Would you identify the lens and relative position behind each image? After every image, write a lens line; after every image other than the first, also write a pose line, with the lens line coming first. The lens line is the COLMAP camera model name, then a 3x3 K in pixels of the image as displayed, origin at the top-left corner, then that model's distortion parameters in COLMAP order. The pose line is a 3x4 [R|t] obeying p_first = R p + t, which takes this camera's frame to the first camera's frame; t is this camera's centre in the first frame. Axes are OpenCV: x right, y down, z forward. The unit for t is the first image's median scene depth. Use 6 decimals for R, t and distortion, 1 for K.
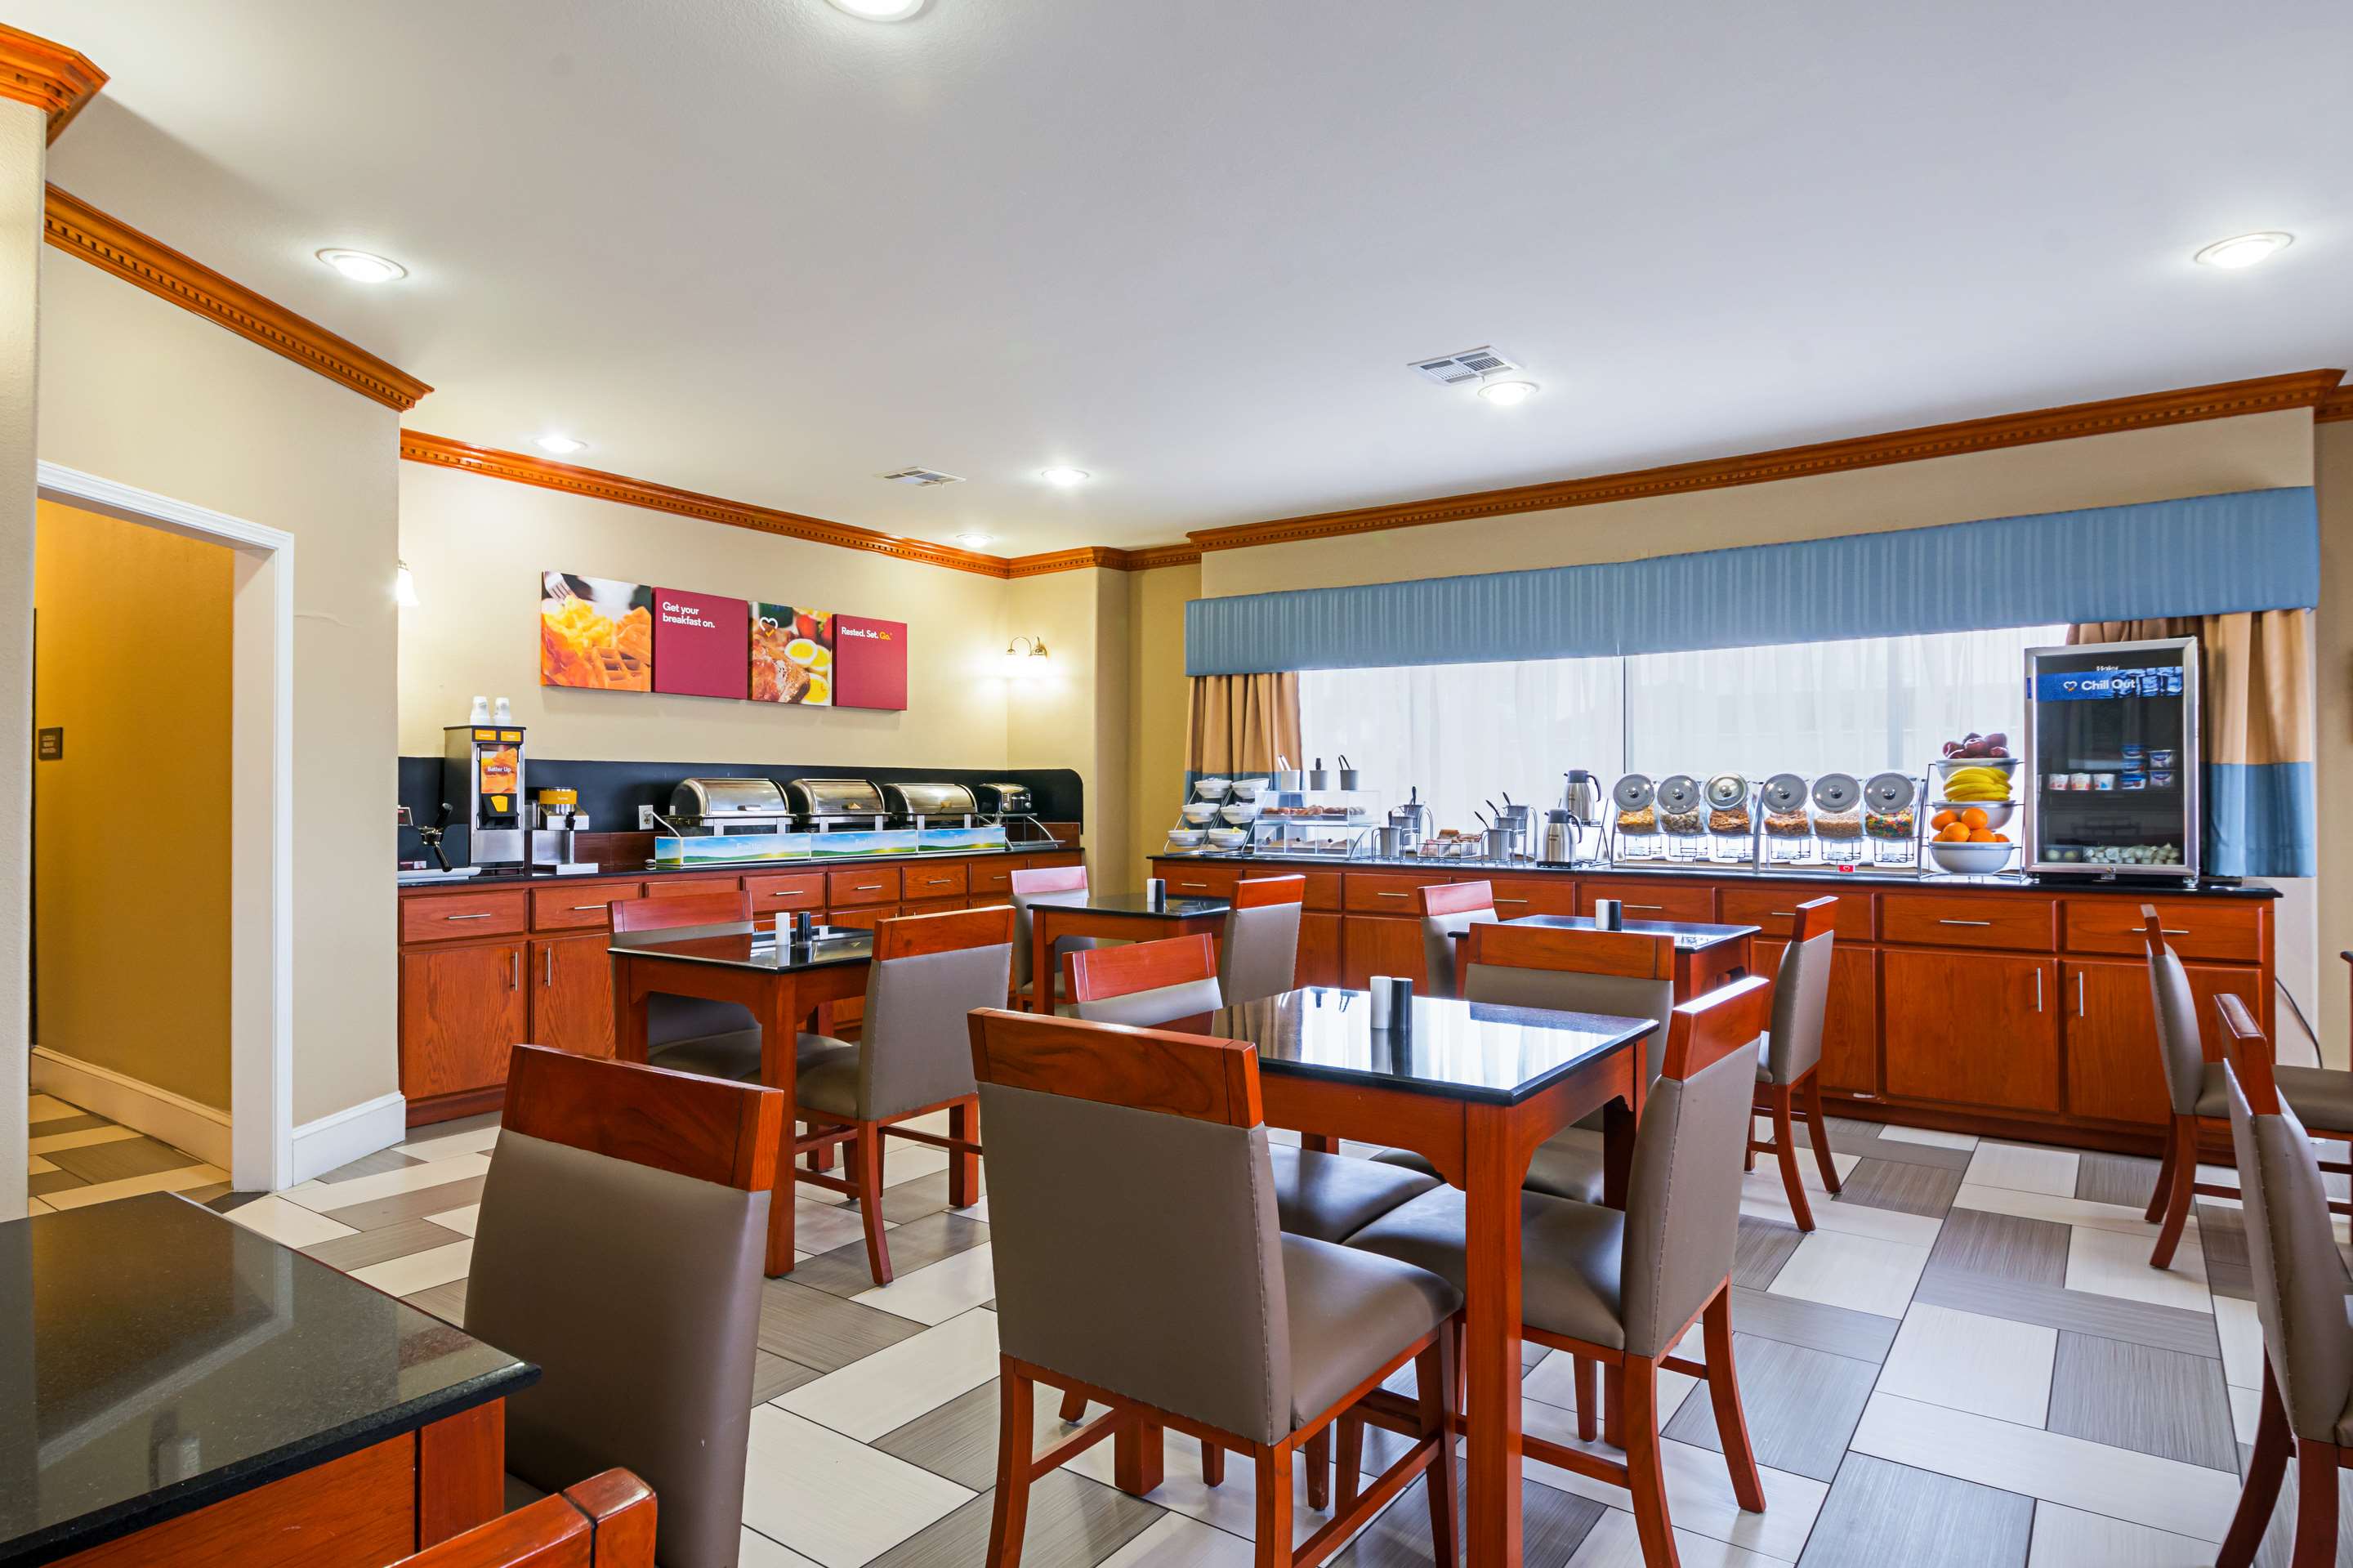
lens RADIAL K [[1373.2, 0, 1176.5], [0, 1373.2, 784.0], [0, 0, 1]] dist [-0.003001, -0.000932]
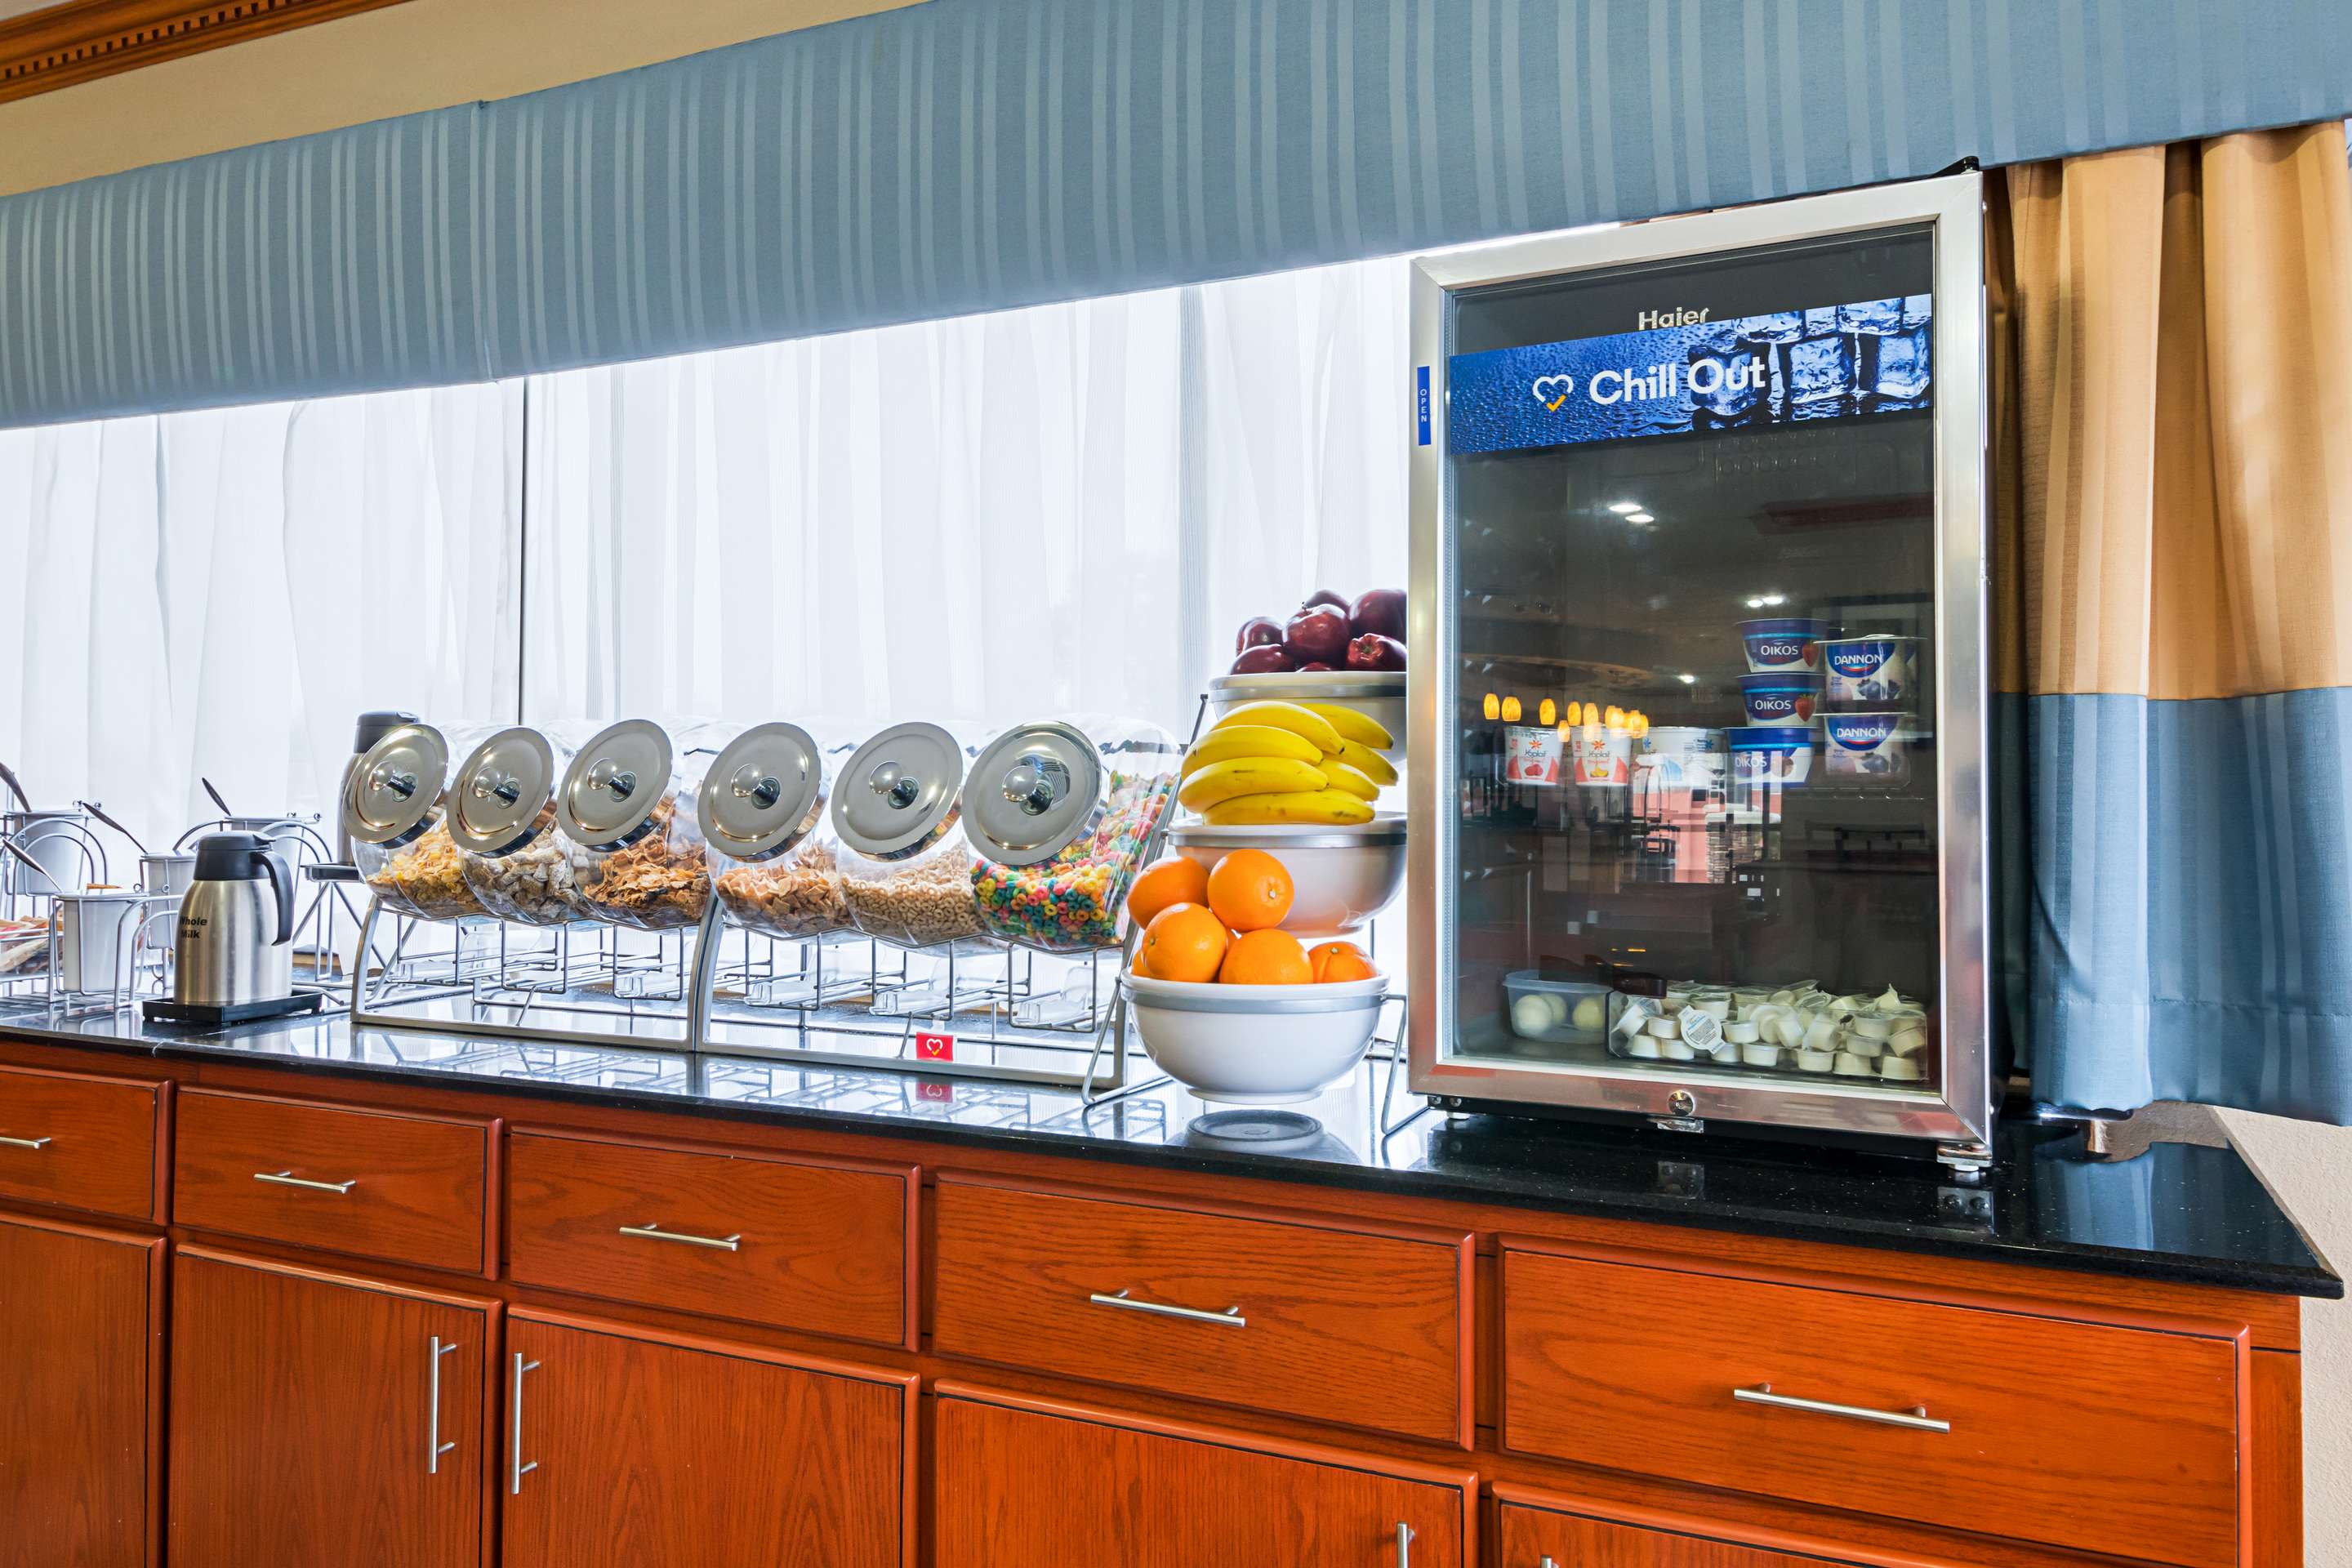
lens RADIAL K [[1692.4, 0, 1178.4], [0, 1692.4, 729.9], [0, 0, 1]] dist [0.007678, 0.001945]
pose [[0.984063, 0.009639, 0.177561, 0.455998], [-0.006305, 0.999793, -0.019326, 0.000133], [-0.177711, 0.017899, 0.983920, 0.604039]]
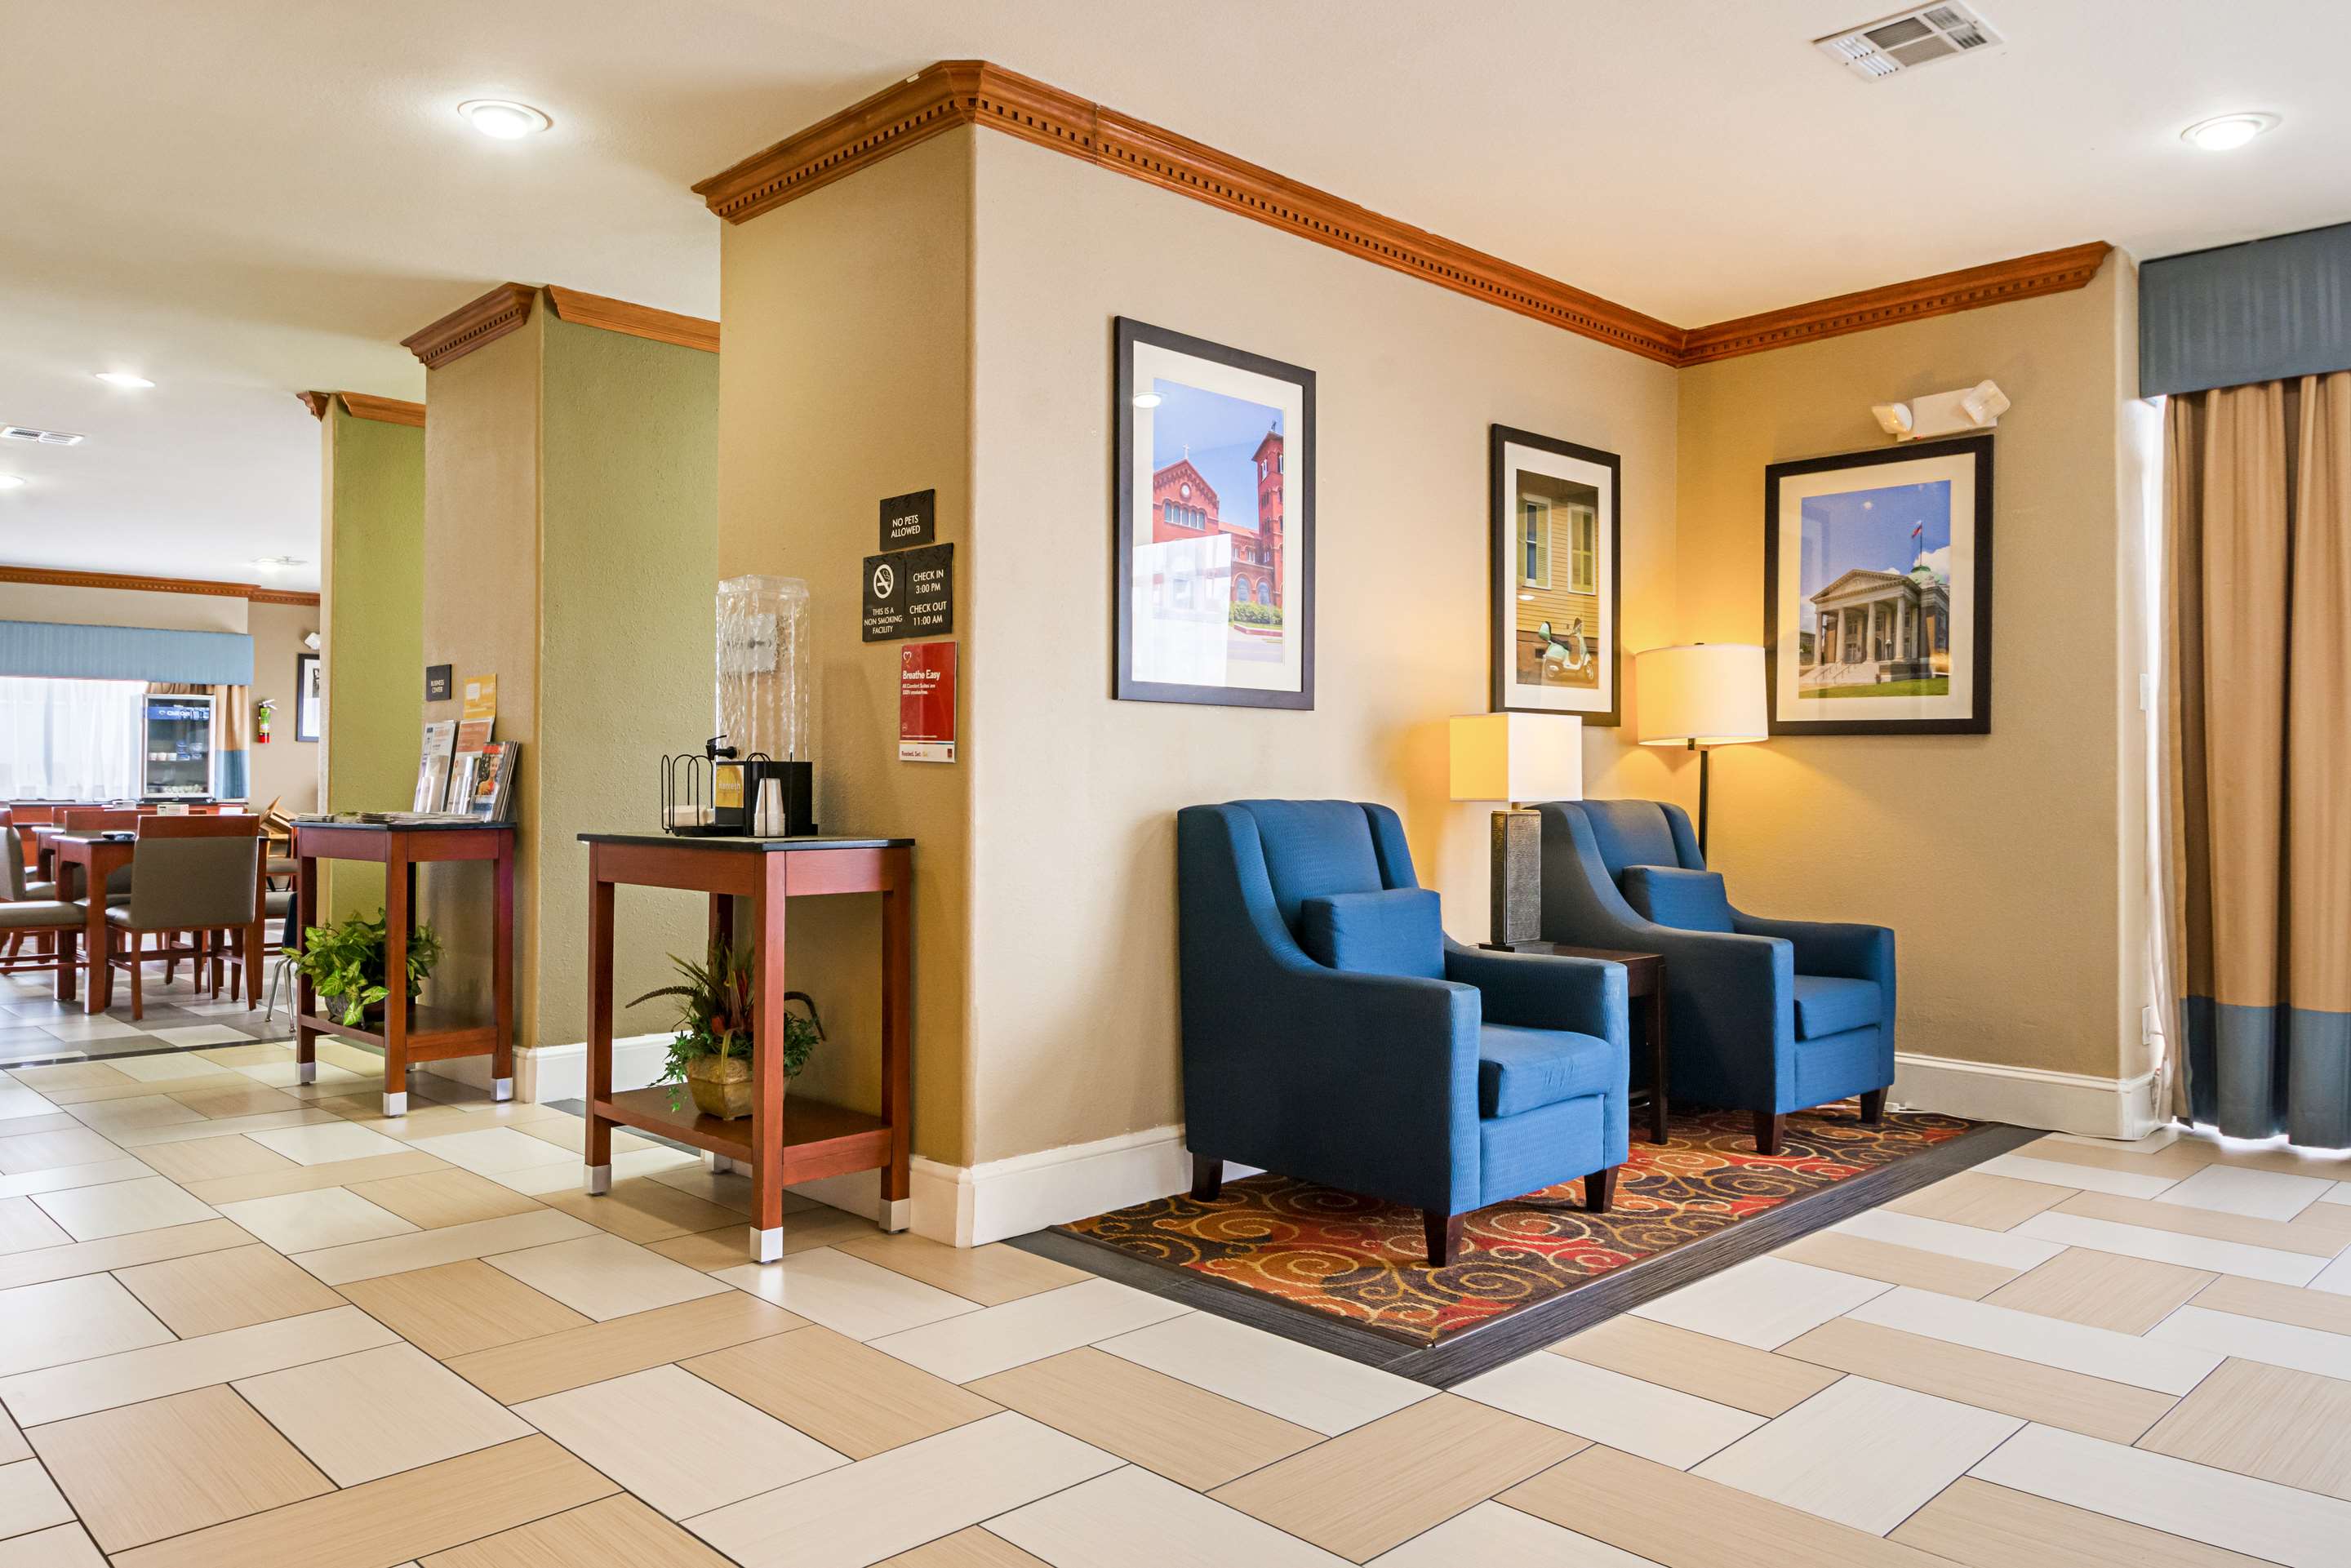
lens RADIAL K [[1572.7, 0, 1175.5], [0, 1572.7, 784.0], [0, 0, 1]] dist [0.029457, -0.001584]
pose [[0.185991, 0.005647, 0.982535, -1.370355], [-0.010125, 0.999941, -0.003830, 0.031806], [-0.982499, -0.009236, 0.186037, -0.952311]]
